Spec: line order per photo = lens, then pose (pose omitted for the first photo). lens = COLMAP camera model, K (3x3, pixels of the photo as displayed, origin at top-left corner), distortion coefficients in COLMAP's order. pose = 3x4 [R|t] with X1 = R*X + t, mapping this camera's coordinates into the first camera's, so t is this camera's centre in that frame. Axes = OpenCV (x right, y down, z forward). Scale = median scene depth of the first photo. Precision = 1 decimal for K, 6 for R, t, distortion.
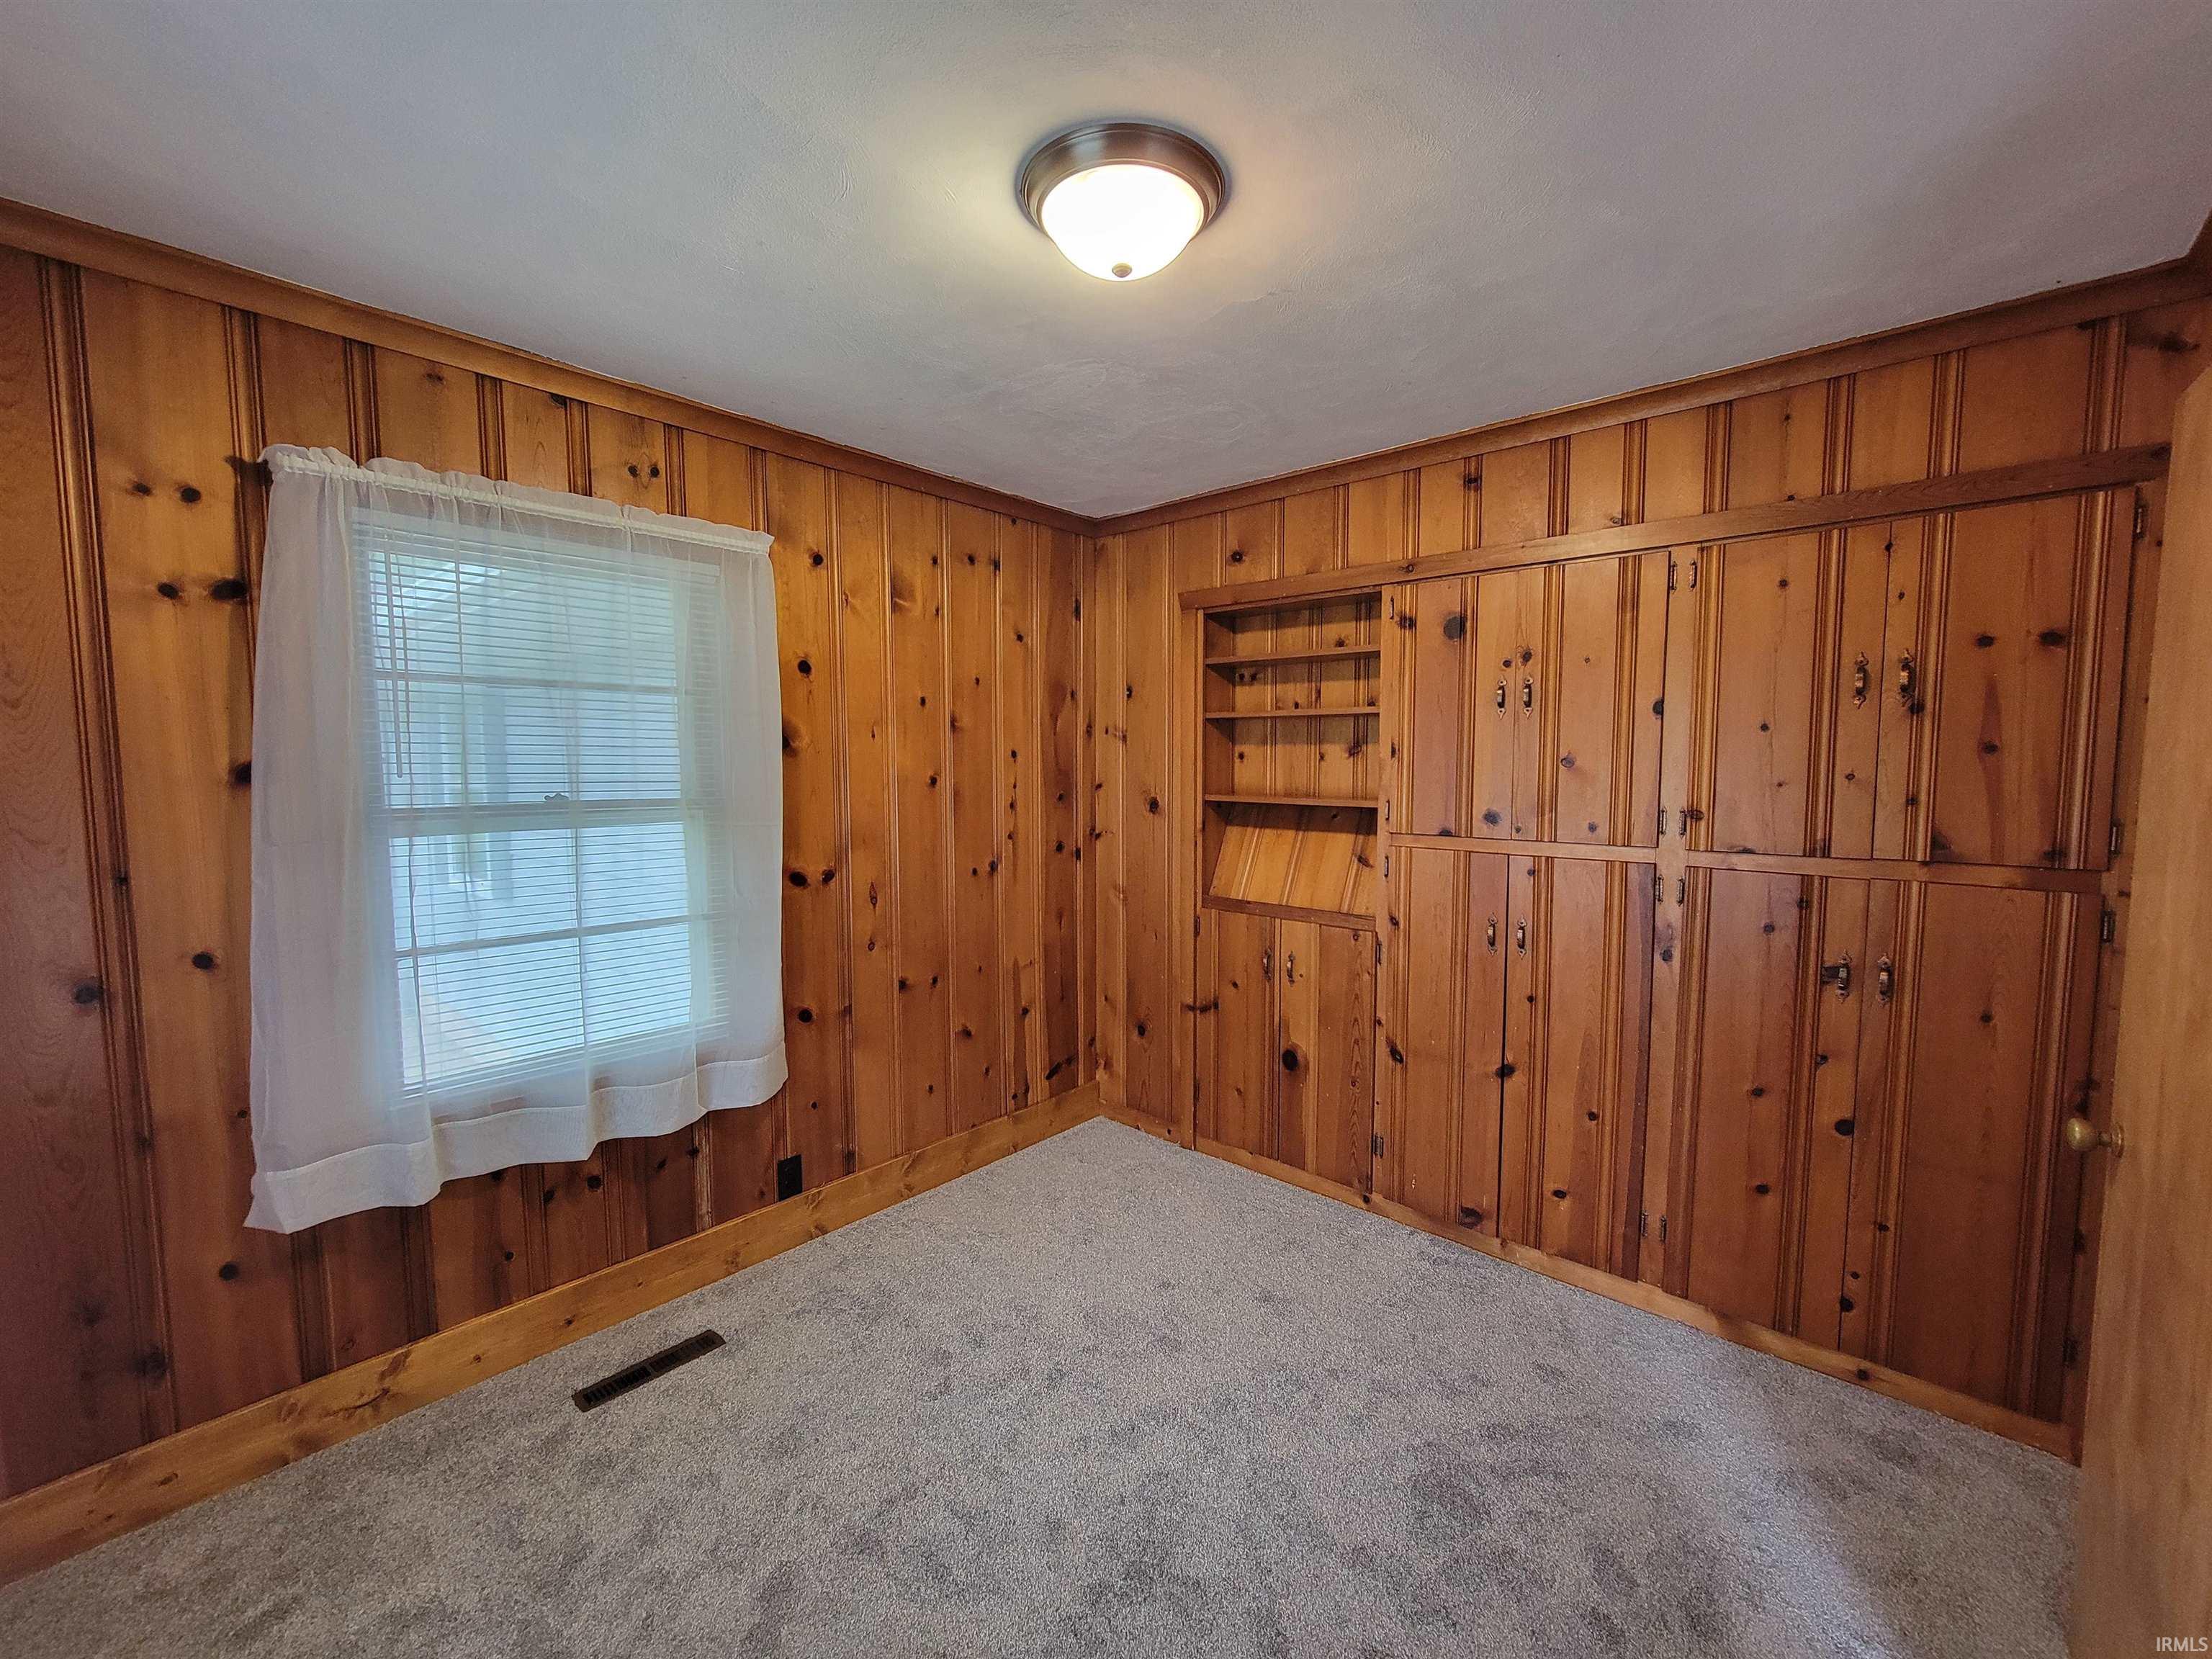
lens RADIAL K [[887.6, 0, 1106.0], [0, 887.6, 829.5], [0, 0, 1]] dist [-0.003332, 0.000377]
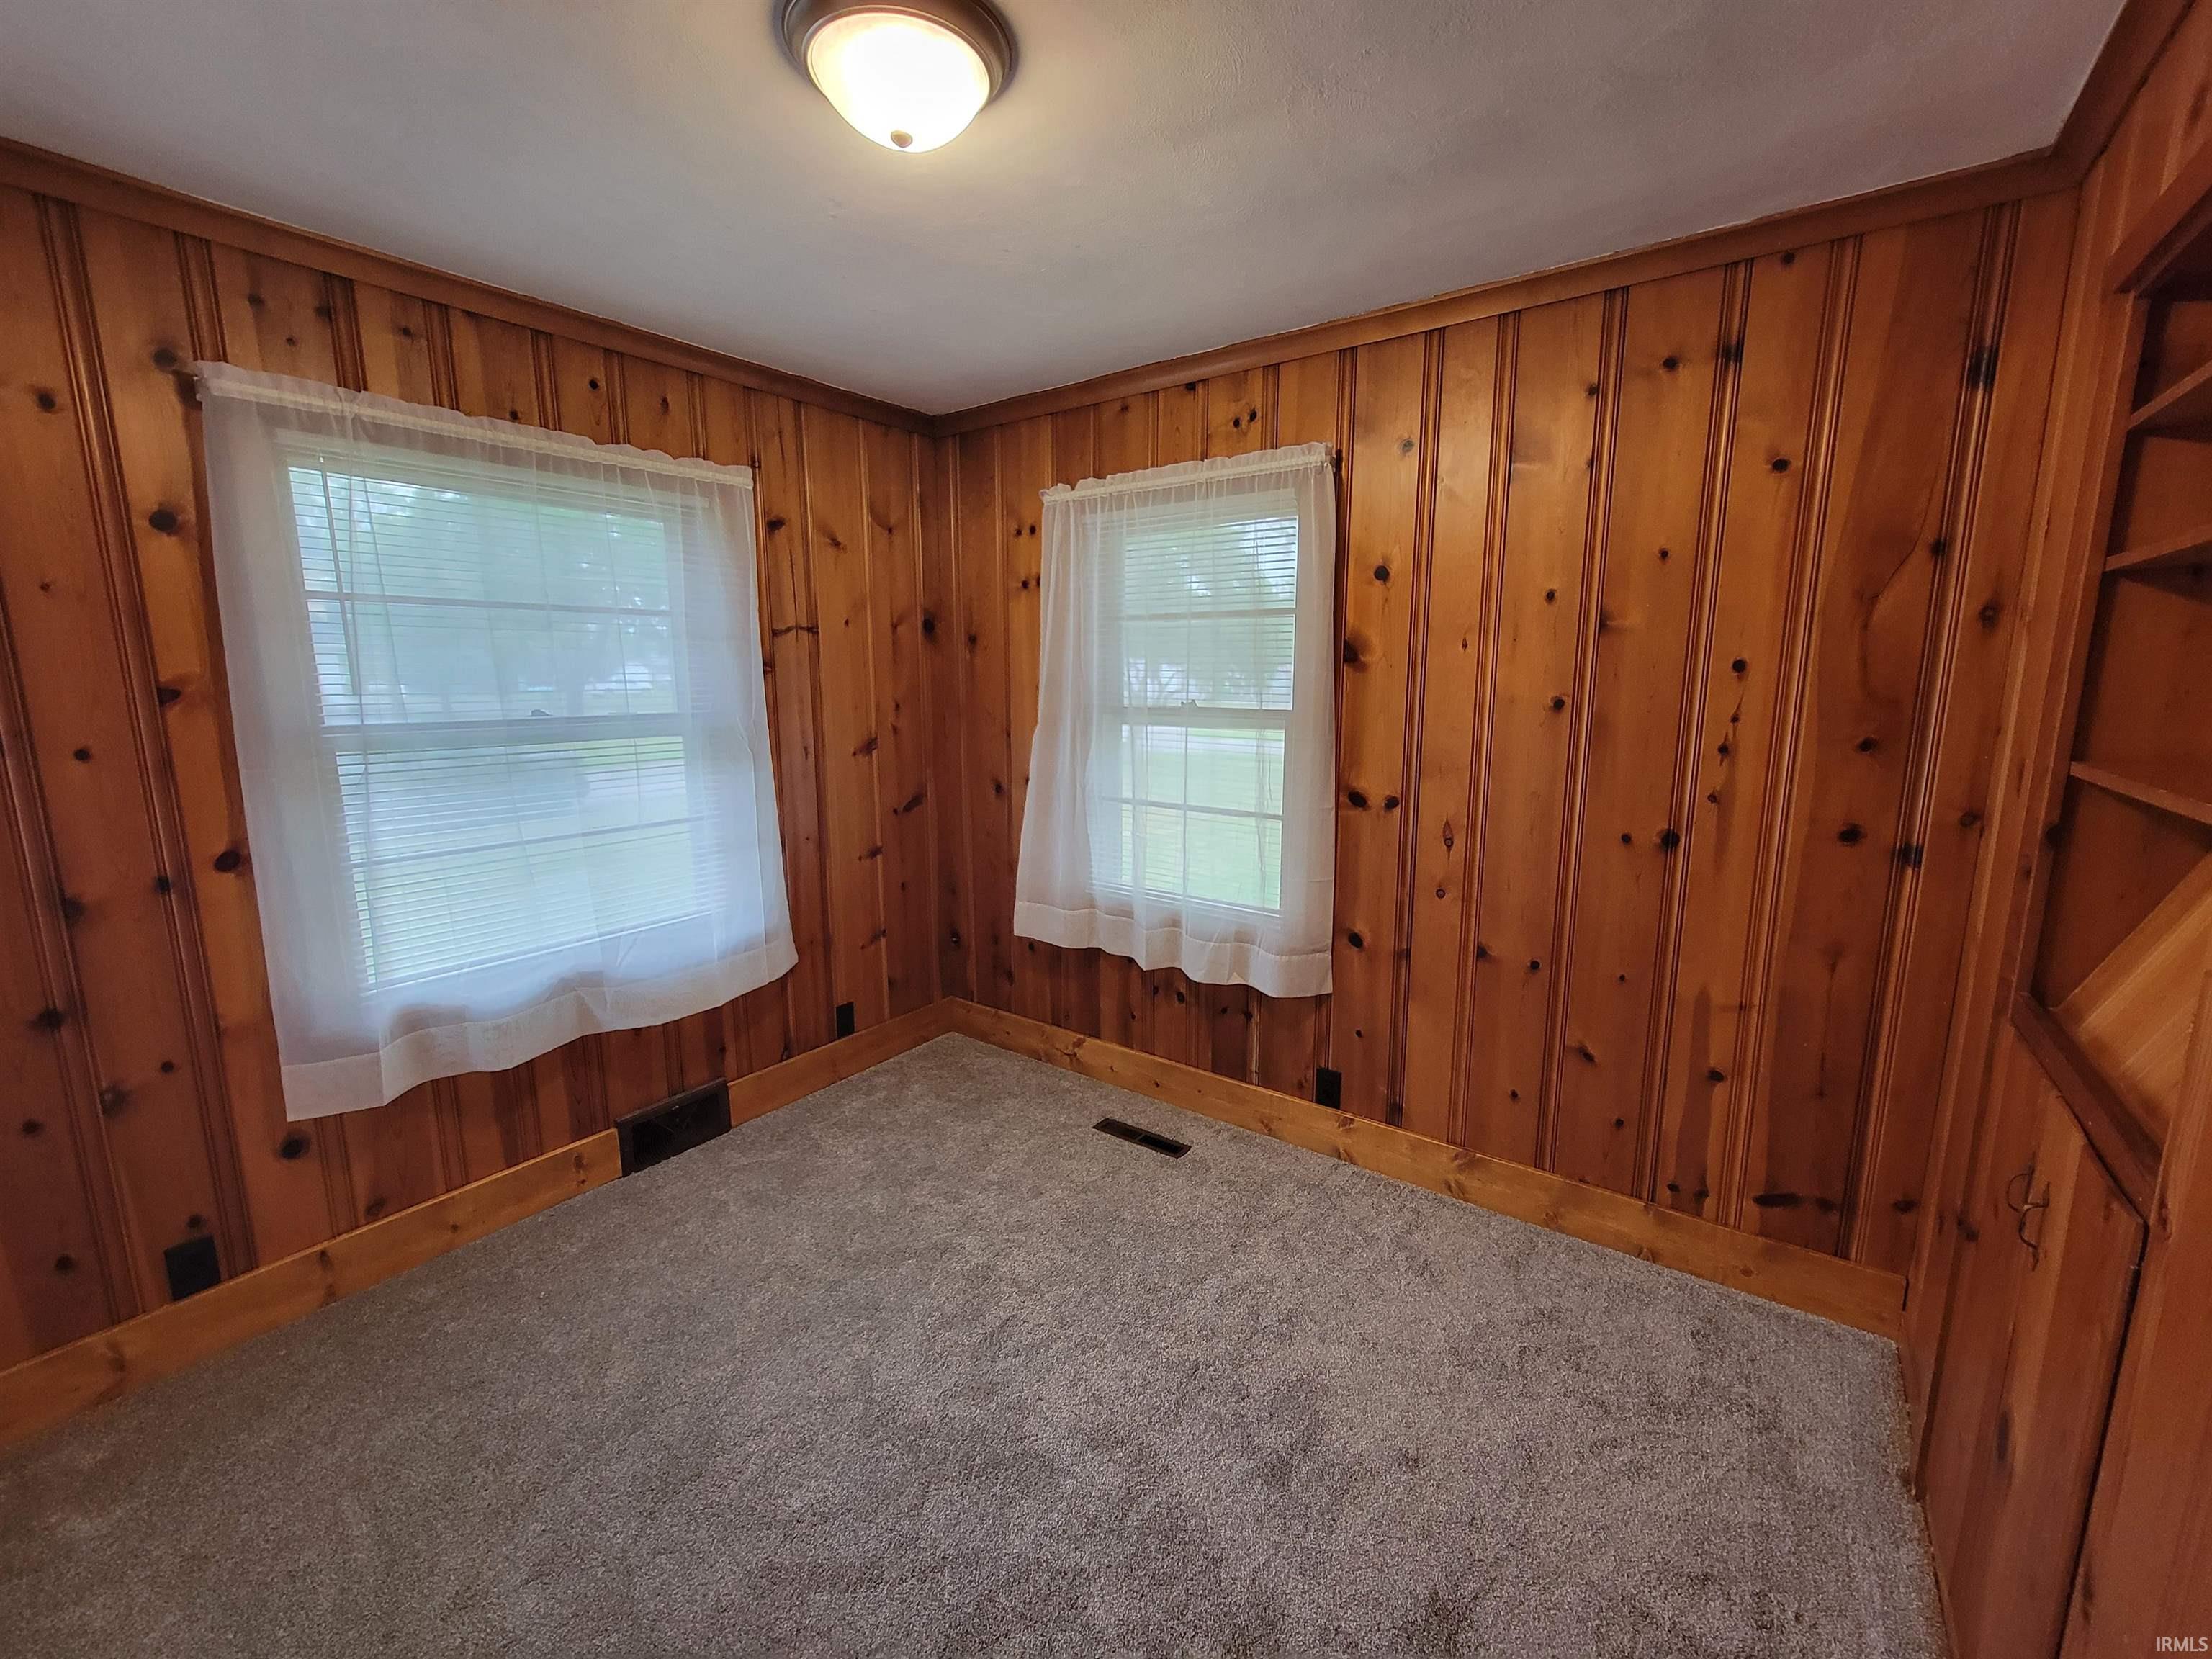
lens RADIAL K [[902.1, 0, 1123.4], [0, 902.1, 821.1], [0, 0, 1]] dist [-0.008647, 0.000077]
pose [[0.112761, 0.166838, -0.979515, 0.478855], [-0.071954, 0.984585, 0.159418, -0.048239], [0.991013, 0.052504, 0.123027, 0.512426]]
